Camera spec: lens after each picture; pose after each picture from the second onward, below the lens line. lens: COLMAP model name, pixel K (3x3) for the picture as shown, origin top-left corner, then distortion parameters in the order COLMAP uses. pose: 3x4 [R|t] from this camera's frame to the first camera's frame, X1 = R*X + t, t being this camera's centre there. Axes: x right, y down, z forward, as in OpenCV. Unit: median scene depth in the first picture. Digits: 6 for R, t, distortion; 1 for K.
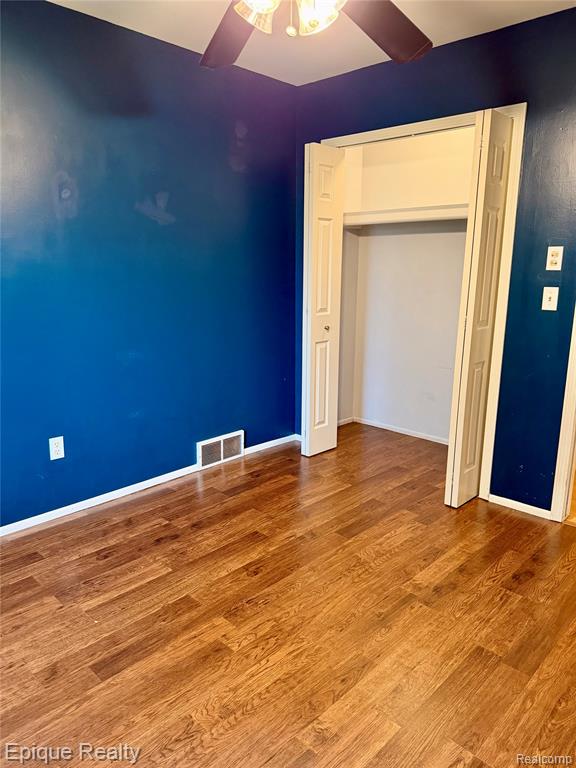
lens RADIAL K [[541.9, 0, 285.1], [0, 541.9, 385.3], [0, 0, 1]] dist [0.088466, -0.102117]
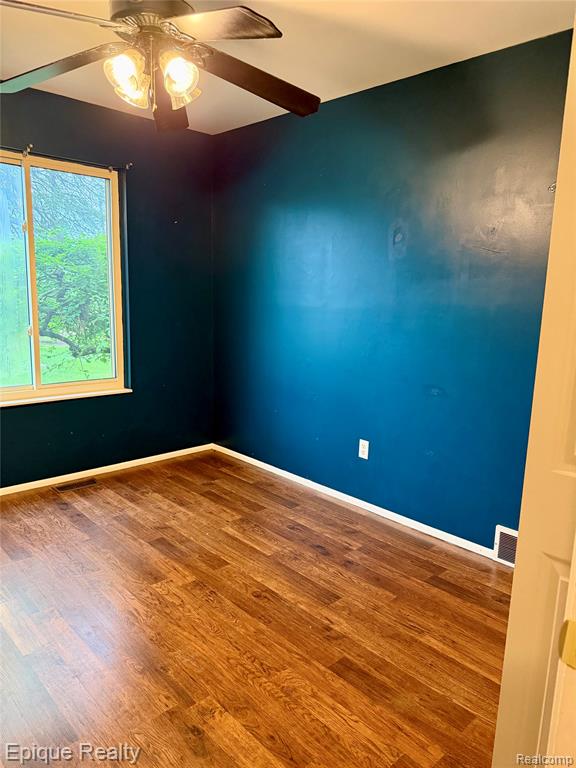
lens RADIAL K [[541.9, 0, 285.1], [0, 541.9, 385.3], [0, 0, 1]] dist [0.088466, -0.102117]
pose [[-0.032802, 0.177948, -0.983493, 0.808394], [-0.248054, 0.951785, 0.180484, -0.210071], [0.968191, 0.249880, 0.012921, 0.862190]]
